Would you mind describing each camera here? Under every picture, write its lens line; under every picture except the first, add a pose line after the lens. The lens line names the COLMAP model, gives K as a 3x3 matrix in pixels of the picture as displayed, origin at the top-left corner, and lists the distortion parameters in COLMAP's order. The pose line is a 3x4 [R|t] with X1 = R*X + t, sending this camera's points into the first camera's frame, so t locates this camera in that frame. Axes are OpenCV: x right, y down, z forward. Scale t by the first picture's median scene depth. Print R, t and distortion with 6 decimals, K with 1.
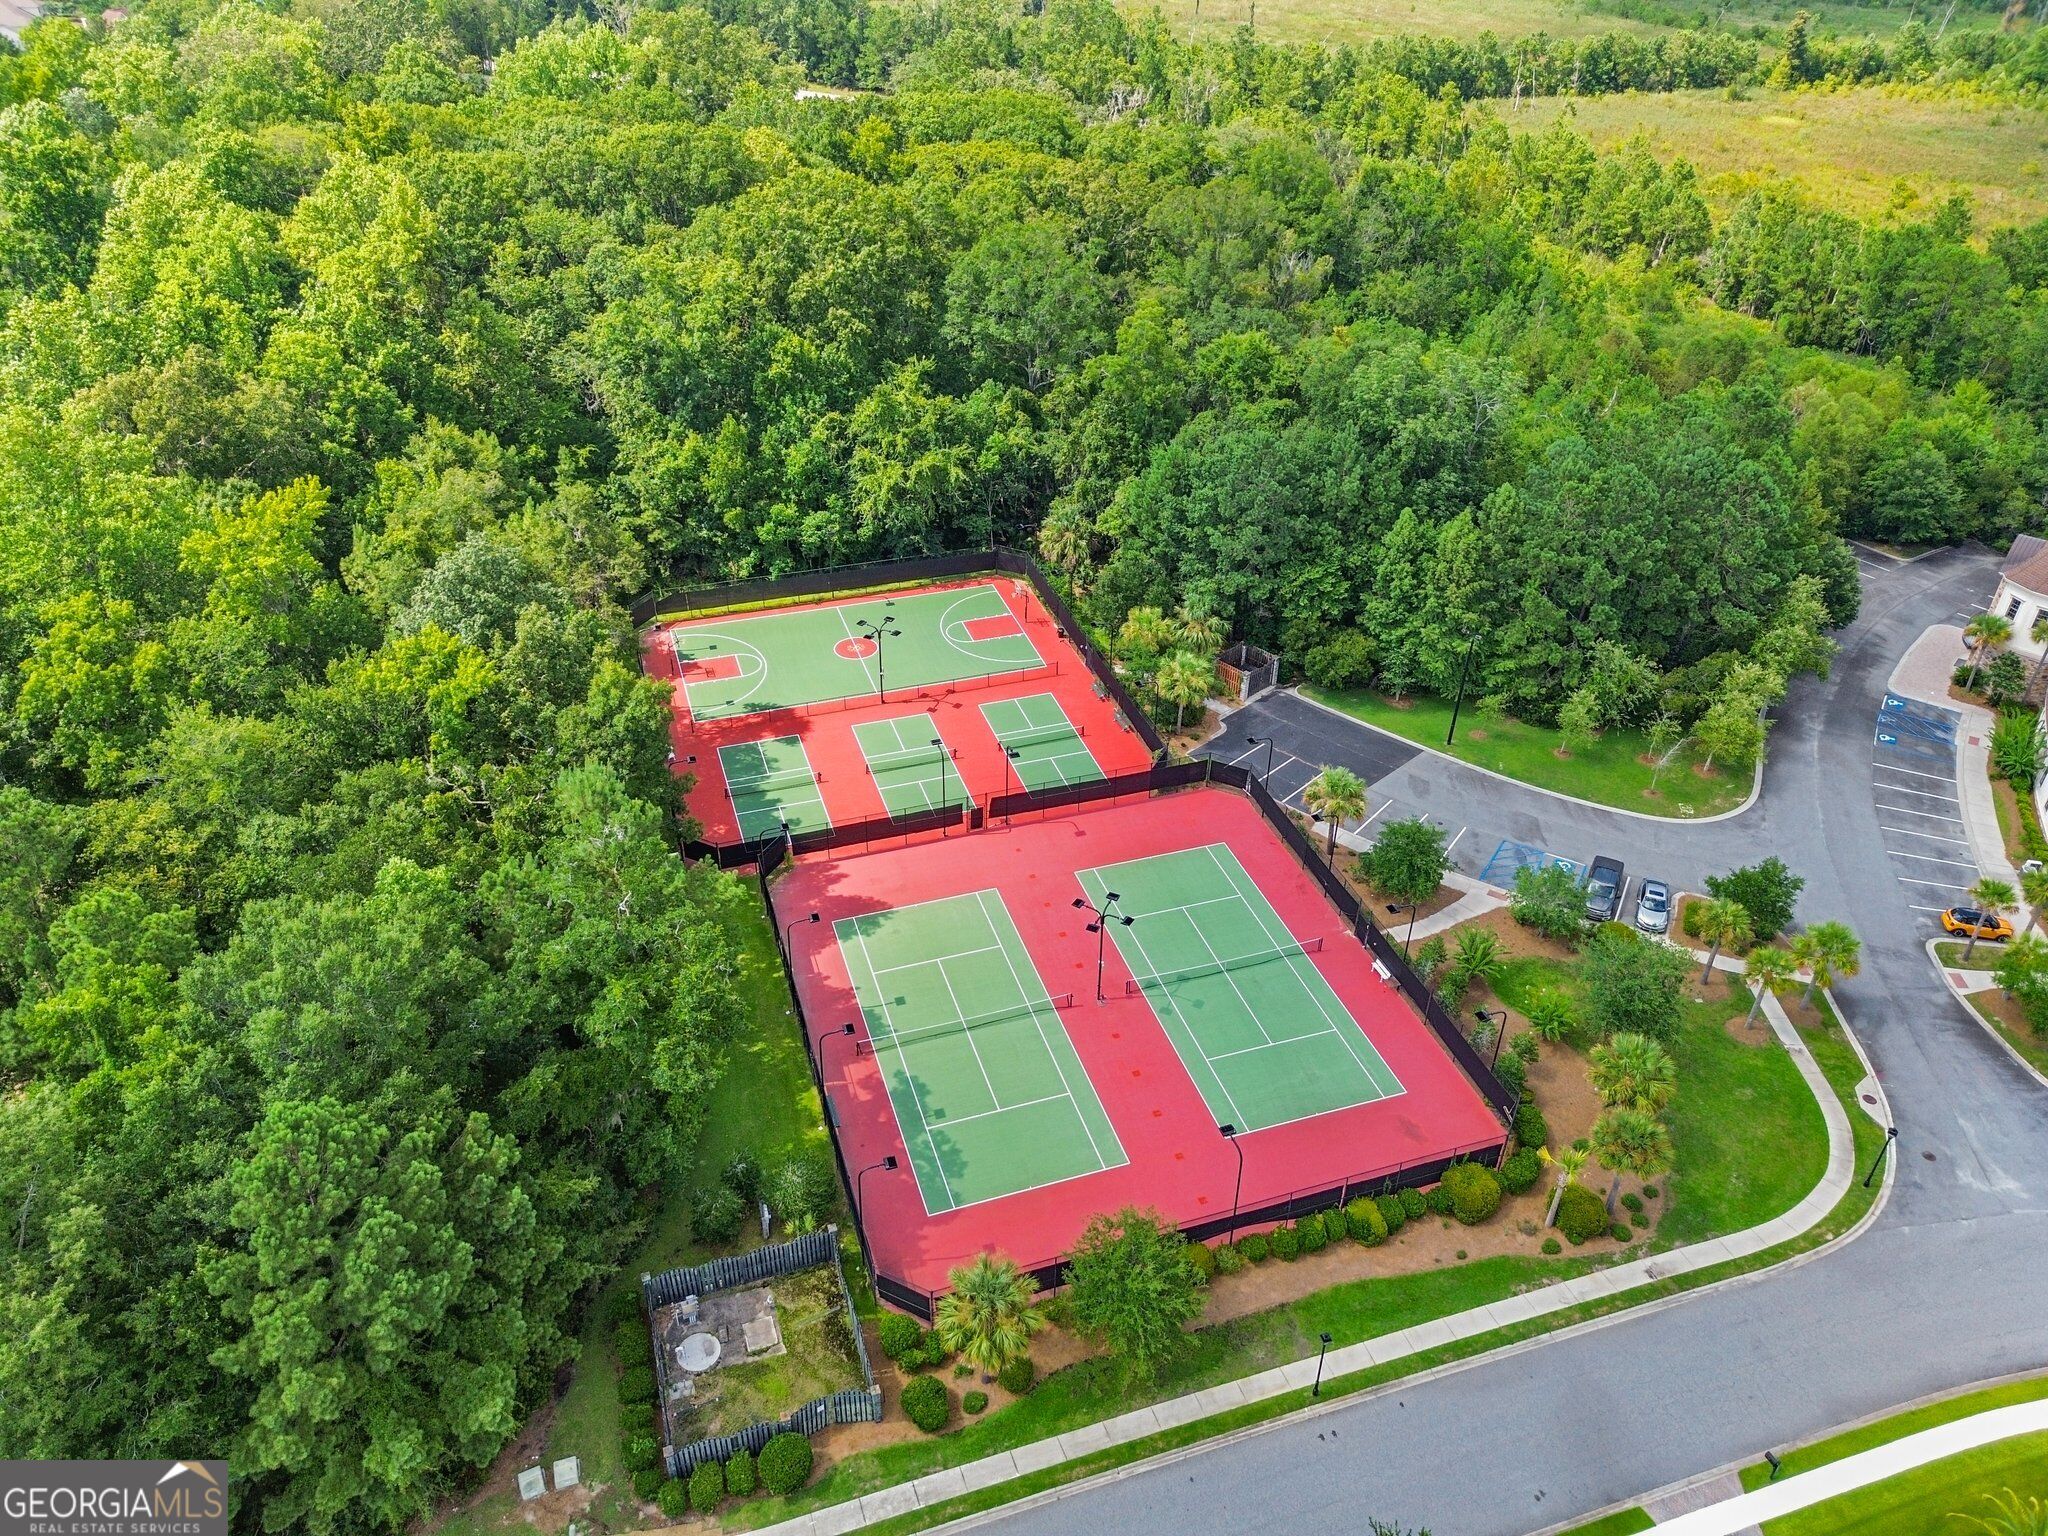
lens RADIAL K [[1440.1, 0, 1024.0], [0, 1440.1, 771.3], [0, 0, 1]] dist [-0.005058, -0.001883]
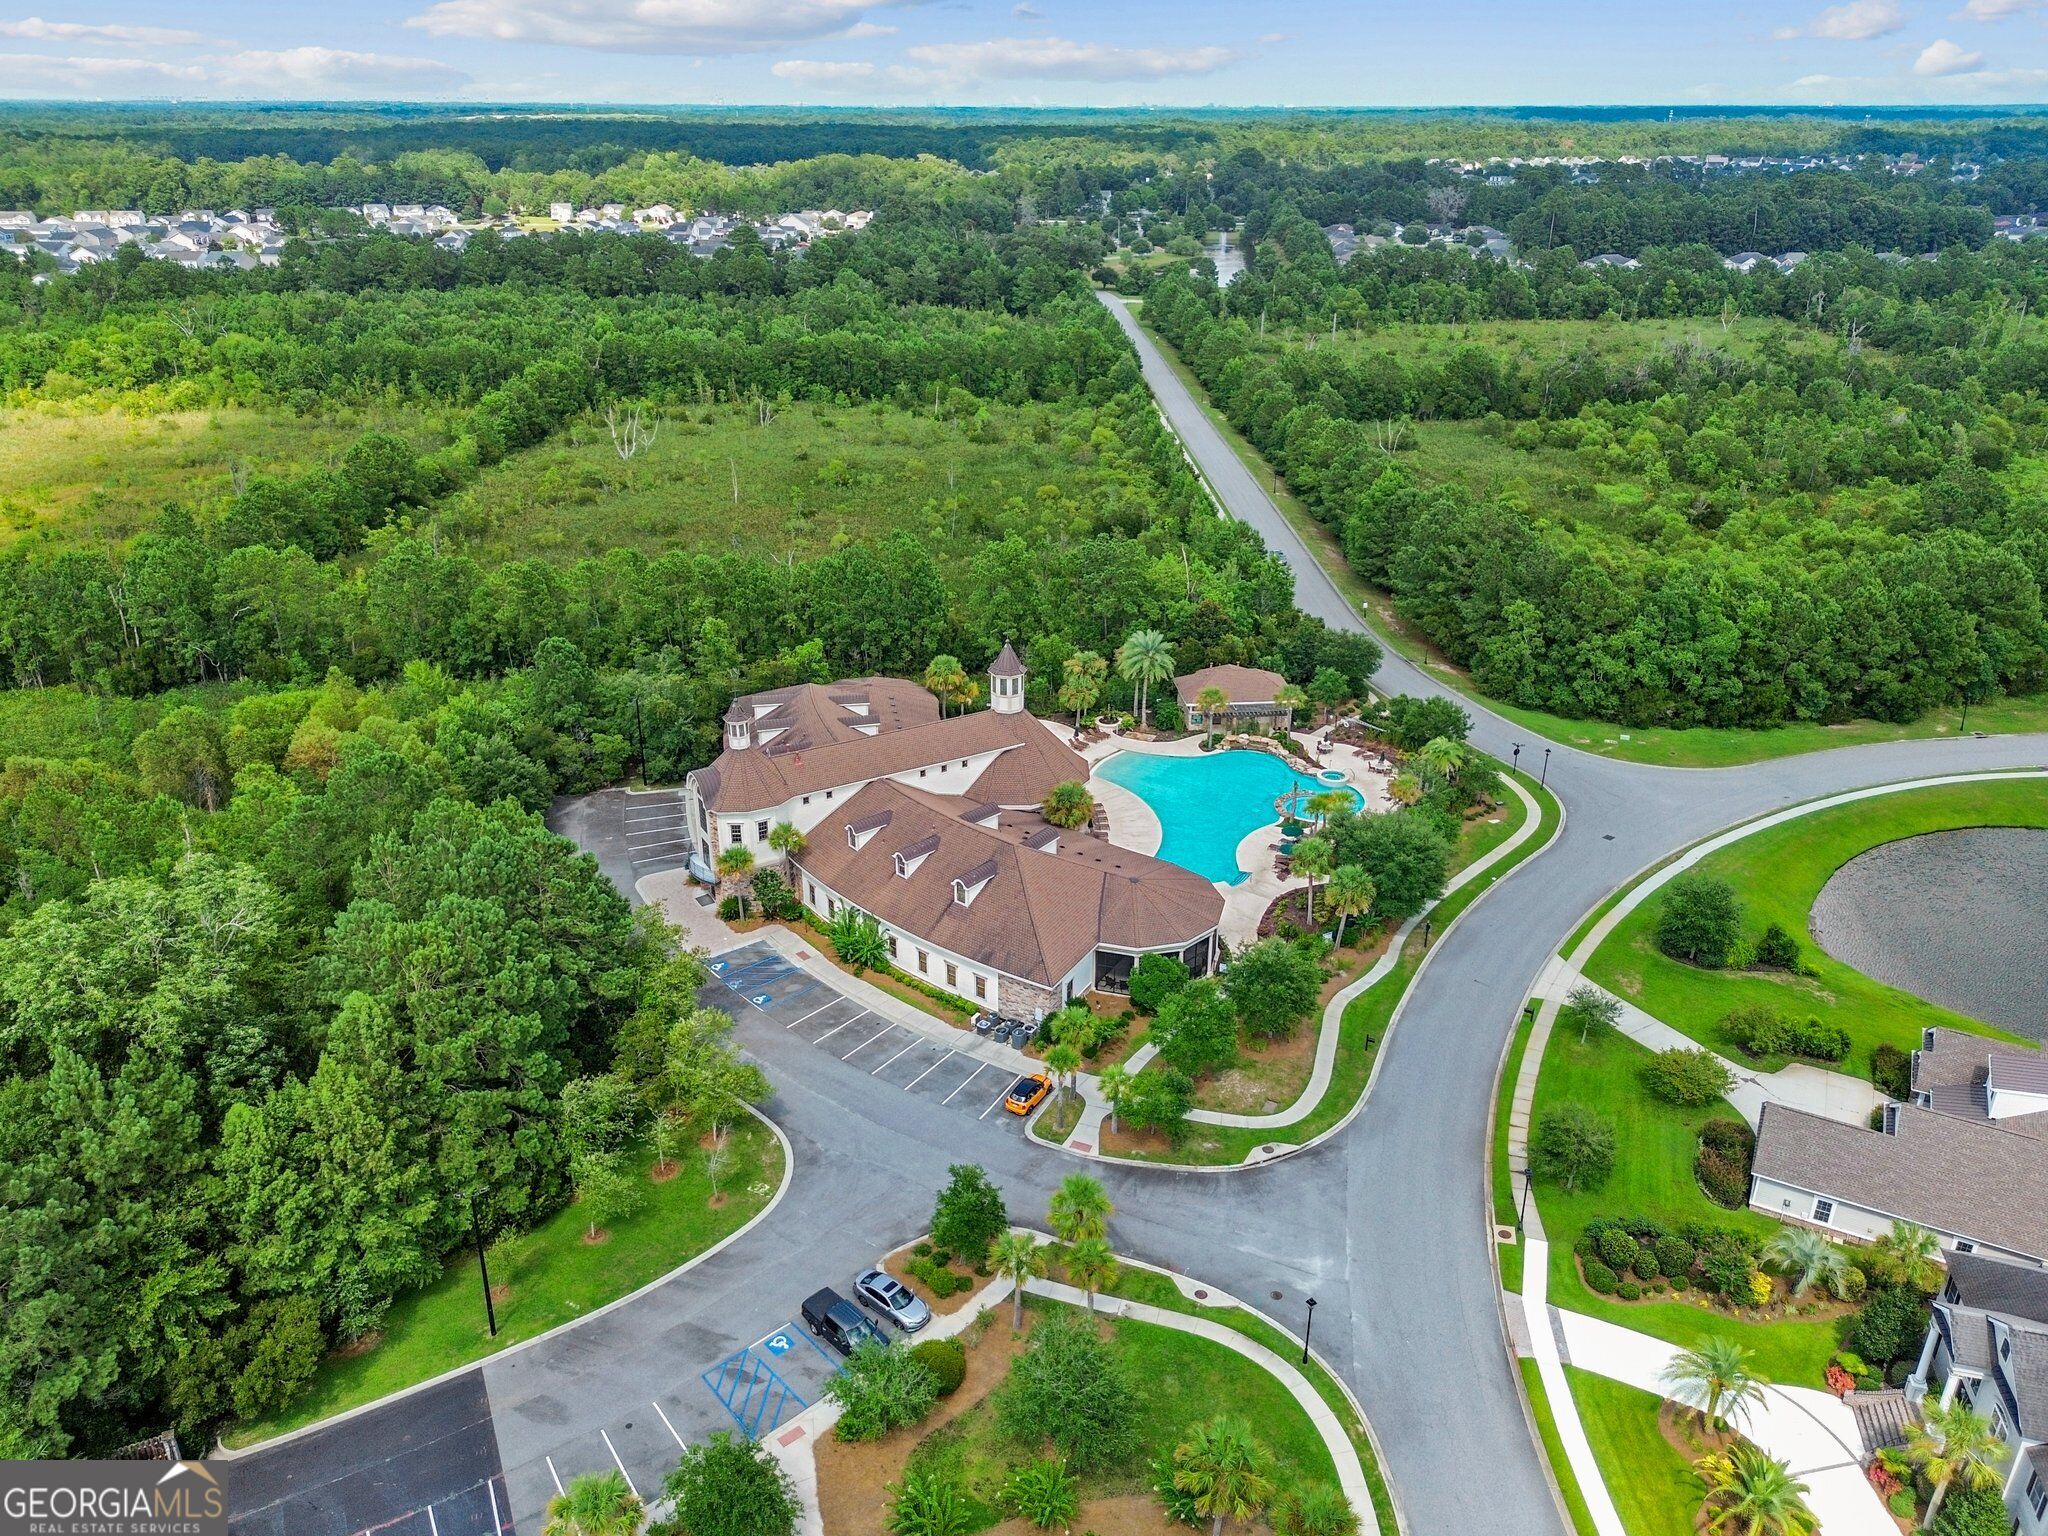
lens RADIAL K [[1440.1, 0, 1023.0], [0, 1440.1, 761.0], [0, 0, 1]] dist [-0.005058, -0.001883]
pose [[0.319114, -0.387491, 0.864880, -0.125948], [0.543693, 0.822334, 0.167823, -0.228535], [-0.776250, 0.416675, 0.473094, 0.344621]]
